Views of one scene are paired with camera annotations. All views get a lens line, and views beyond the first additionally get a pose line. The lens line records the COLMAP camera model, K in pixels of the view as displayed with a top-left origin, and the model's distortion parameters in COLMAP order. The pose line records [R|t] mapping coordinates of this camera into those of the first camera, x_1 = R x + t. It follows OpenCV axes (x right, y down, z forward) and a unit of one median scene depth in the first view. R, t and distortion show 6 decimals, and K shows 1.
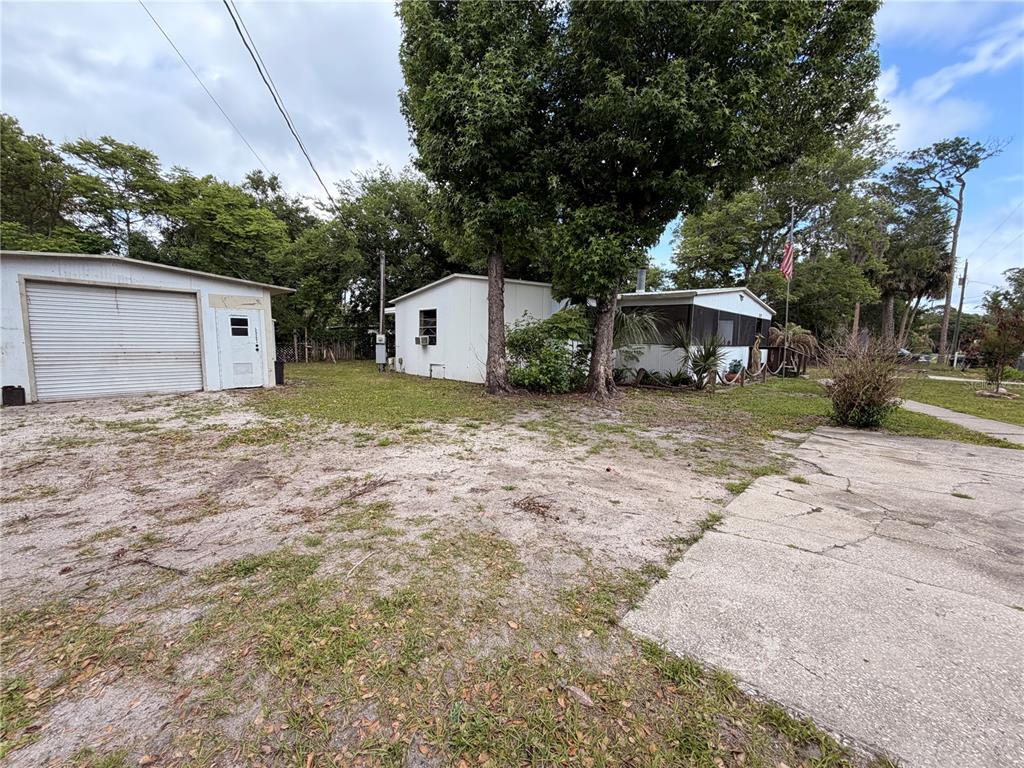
lens RADIAL K [[402.8, 0, 510.7], [0, 402.8, 381.3], [0, 0, 1]] dist [-0.000891, 0.000060]
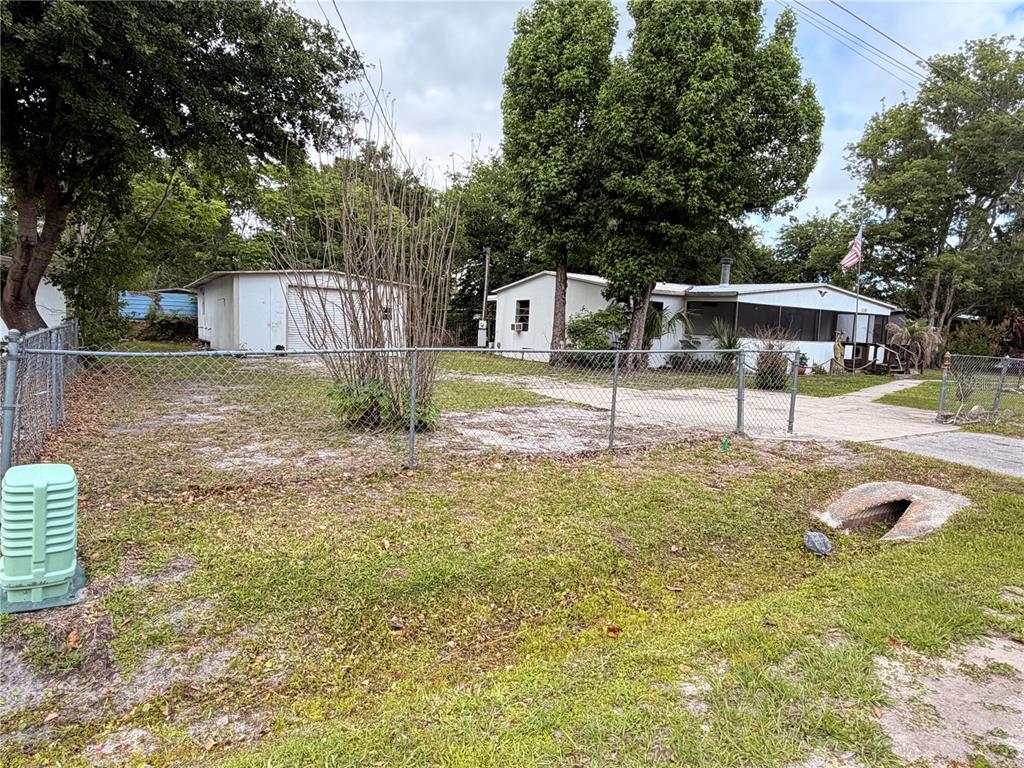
lens RADIAL K [[609.0, 0, 512.0], [0, 609.0, 384.0], [0, 0, 1]] dist [-0.022684, -0.000281]
pose [[0.961670, 0.052701, -0.269097, 0.289966], [-0.055979, 0.998422, -0.004519, 0.082602], [0.268434, 0.019410, 0.963102, -0.792443]]
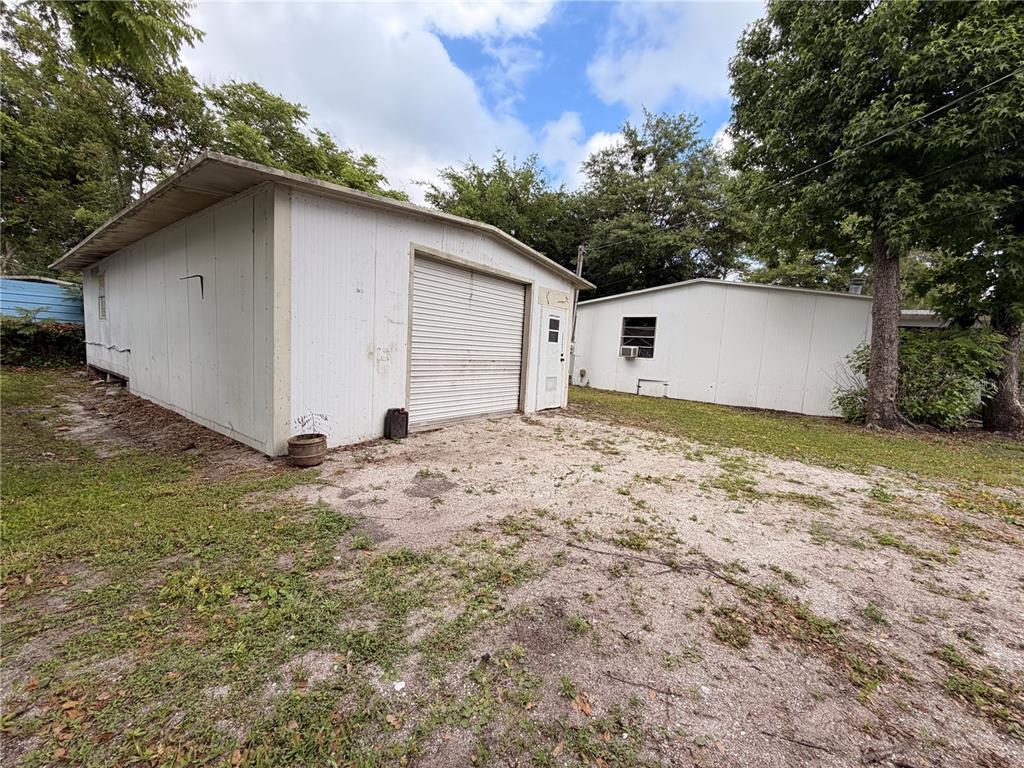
lens RADIAL K [[402.8, 0, 510.7], [0, 402.8, 381.3], [0, 0, 1]] dist [-0.000891, 0.000060]
pose [[0.995947, 0.038426, 0.081322, -0.673655], [-0.037330, 0.999191, -0.014957, -0.018621], [-0.081831, 0.011860, 0.996576, 0.194505]]
